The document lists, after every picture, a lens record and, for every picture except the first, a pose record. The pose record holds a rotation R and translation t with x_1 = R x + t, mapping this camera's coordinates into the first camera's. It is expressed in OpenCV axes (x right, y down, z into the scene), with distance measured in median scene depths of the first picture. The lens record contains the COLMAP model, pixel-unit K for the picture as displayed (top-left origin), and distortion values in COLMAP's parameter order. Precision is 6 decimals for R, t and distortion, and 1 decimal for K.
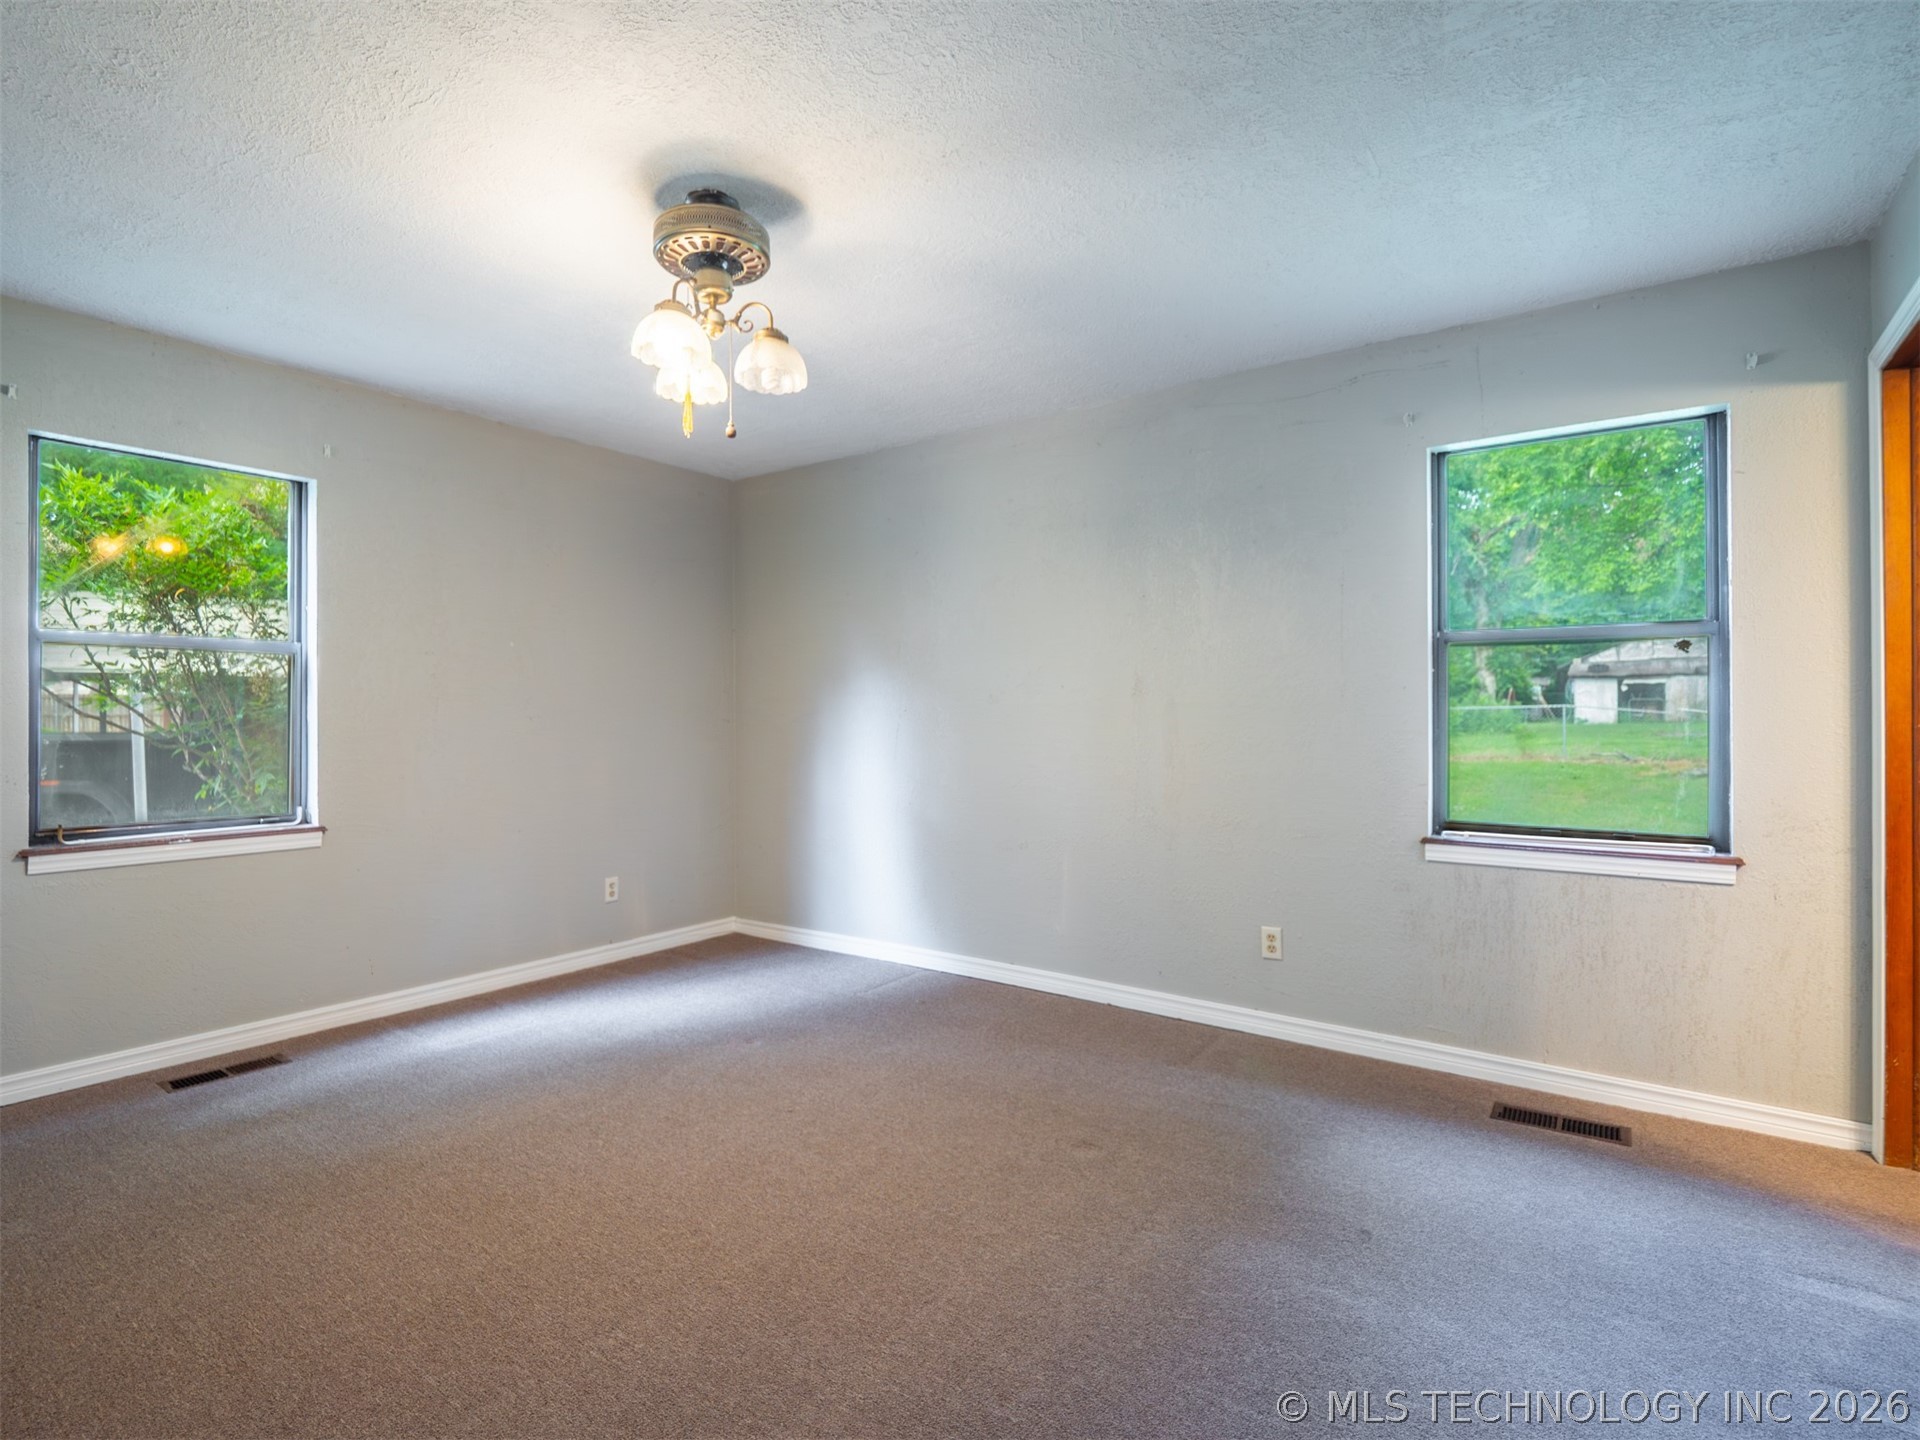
lens RADIAL K [[962.6, 0, 958.4], [0, 962.6, 714.0], [0, 0, 1]] dist [-0.015543, -0.000872]
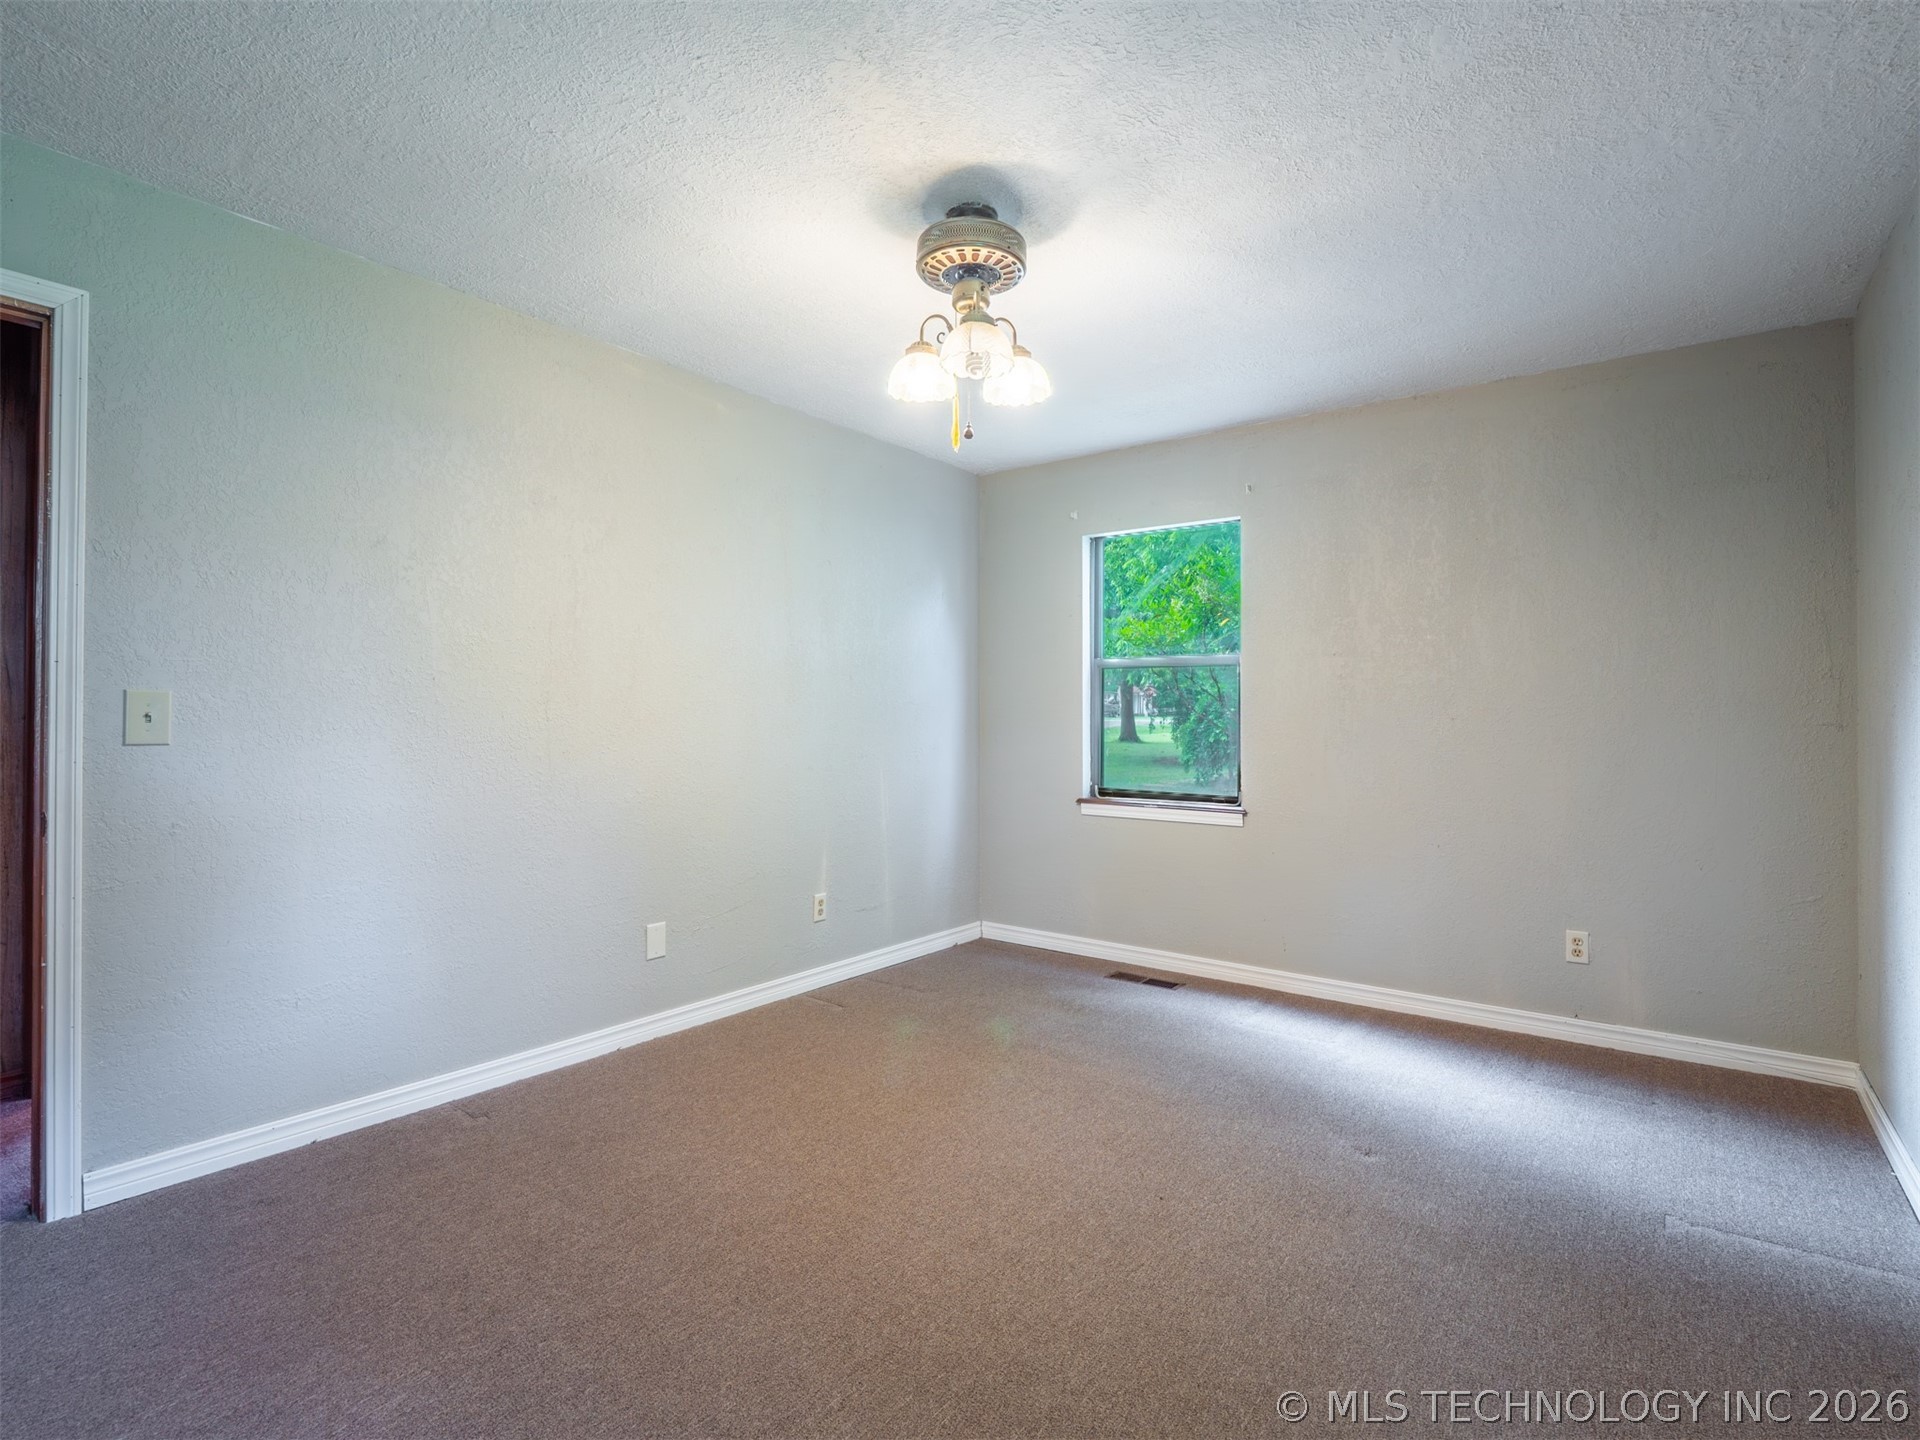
lens RADIAL K [[962.6, 0, 958.4], [0, 962.6, 714.0], [0, 0, 1]] dist [-0.015543, -0.000872]
pose [[-0.032040, 0.002260, -0.999484, 0.598533], [-0.002912, 0.999993, 0.002355, -0.001560], [0.999482, 0.002986, -0.032033, 0.785847]]
